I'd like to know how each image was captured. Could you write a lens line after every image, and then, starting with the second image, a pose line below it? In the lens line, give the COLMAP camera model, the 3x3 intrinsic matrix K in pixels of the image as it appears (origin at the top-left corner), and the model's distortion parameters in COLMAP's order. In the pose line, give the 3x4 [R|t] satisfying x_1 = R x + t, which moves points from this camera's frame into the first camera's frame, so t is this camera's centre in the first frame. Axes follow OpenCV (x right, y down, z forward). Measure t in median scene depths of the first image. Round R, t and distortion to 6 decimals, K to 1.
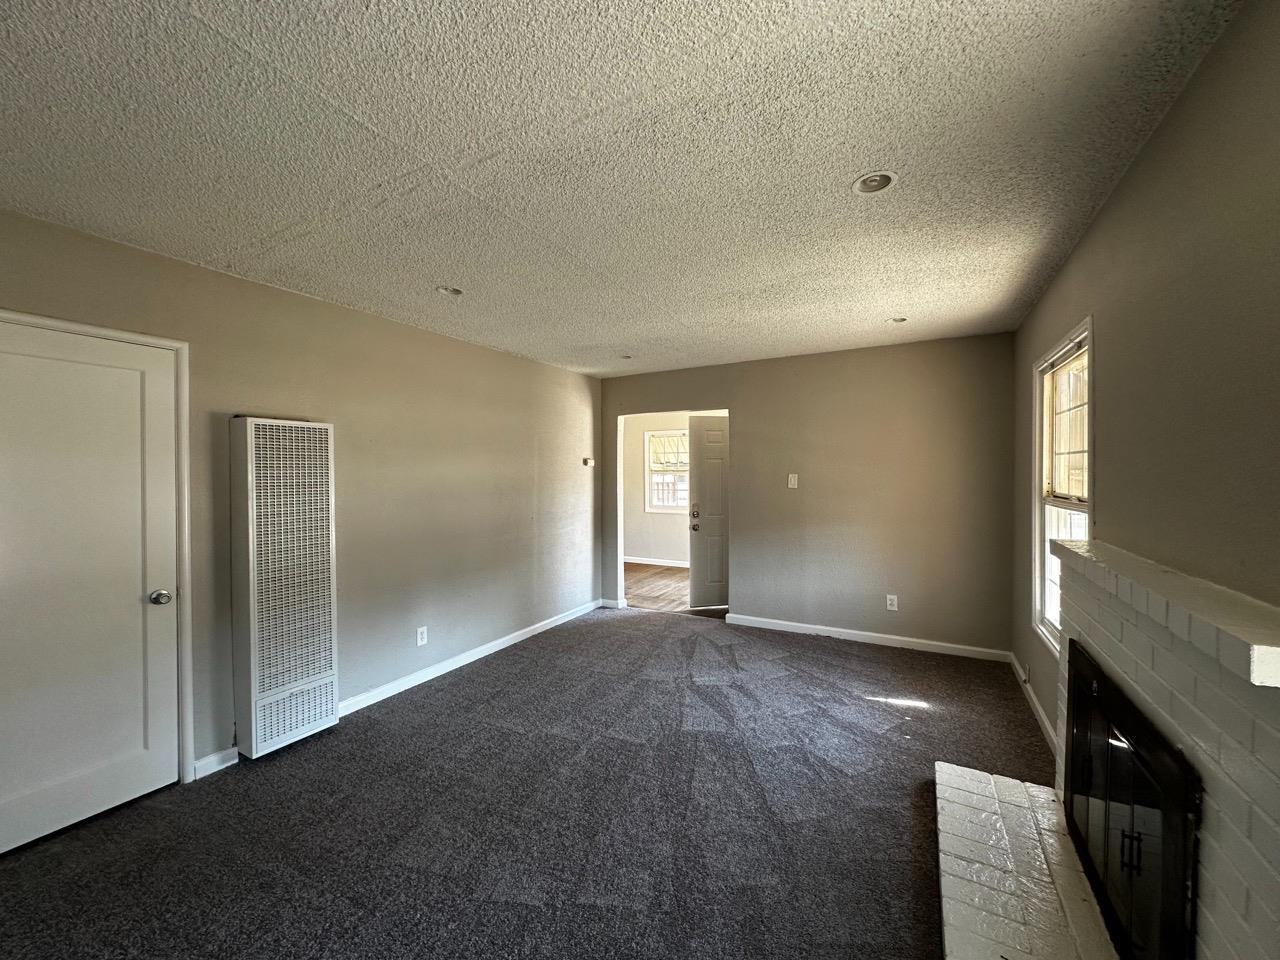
lens RADIAL K [[505.7, 0, 642.7], [0, 505.7, 480.9], [0, 0, 1]] dist [-0.010351, 0.002433]
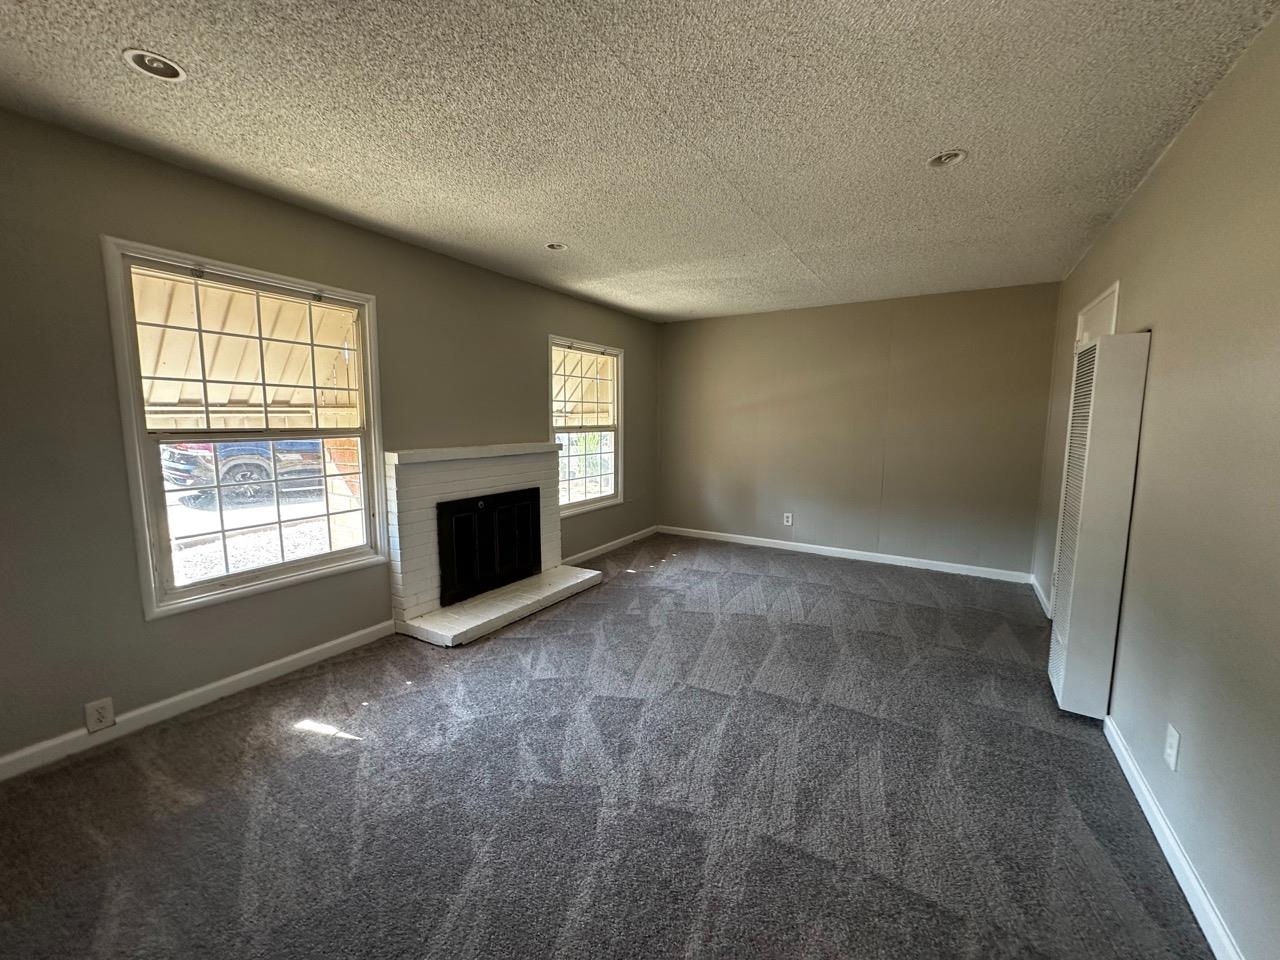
lens RADIAL K [[505.7, 0, 642.7], [0, 505.7, 480.9], [0, 0, 1]] dist [-0.010351, 0.002433]
pose [[-0.999255, -0.009614, 0.037379, 0.031498], [-0.004540, 0.991036, 0.133520, -0.001227], [-0.038327, 0.133251, -0.990341, 1.190179]]
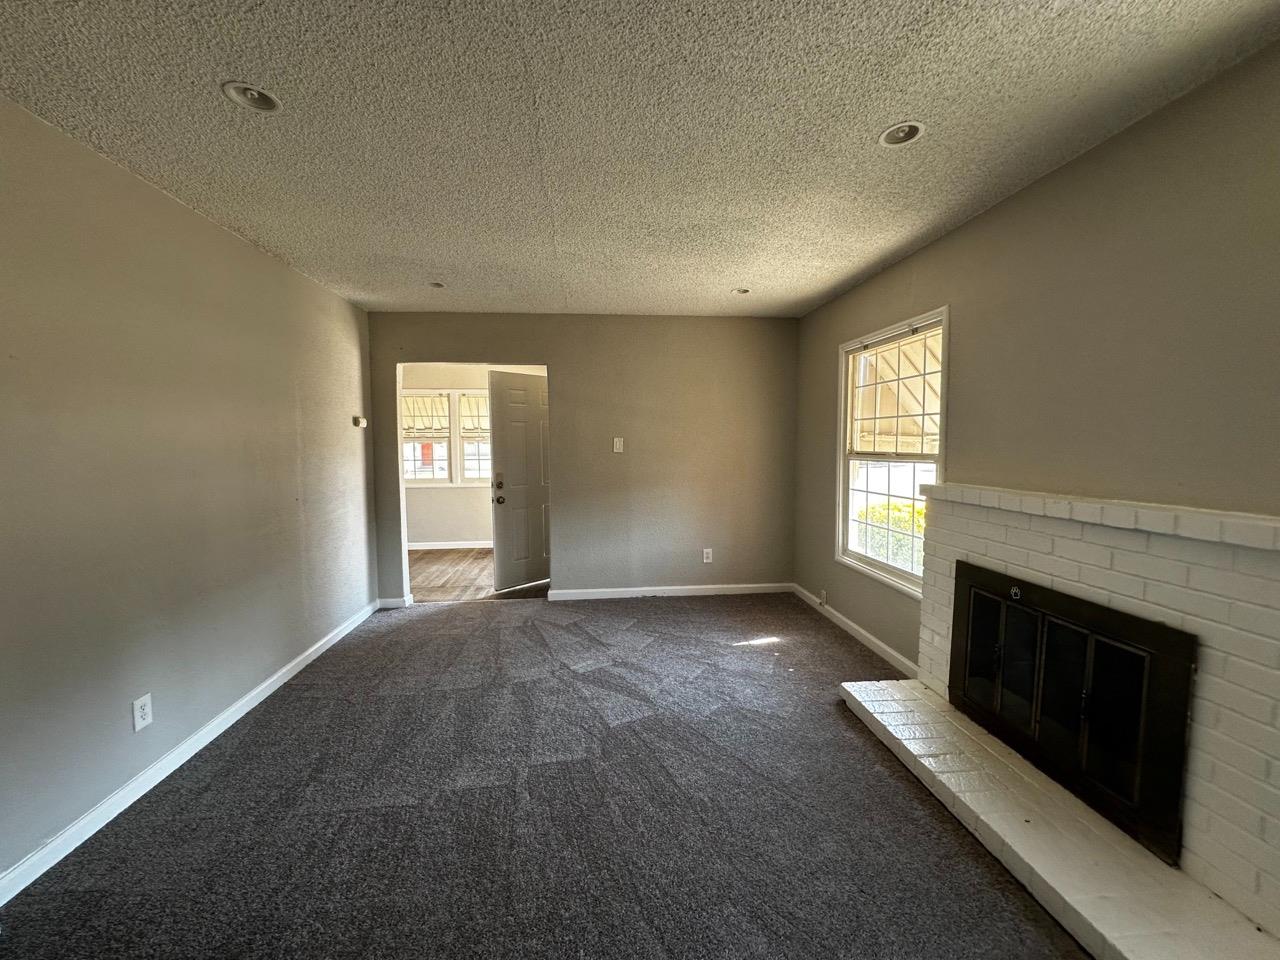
lens RADIAL K [[505.7, 0, 642.7], [0, 505.7, 480.9], [0, 0, 1]] dist [-0.010351, 0.002433]
pose [[0.826271, -0.041837, 0.561717, -0.225788], [0.011158, 0.998258, 0.057937, 0.014115], [-0.563162, -0.041604, 0.825298, 0.176968]]
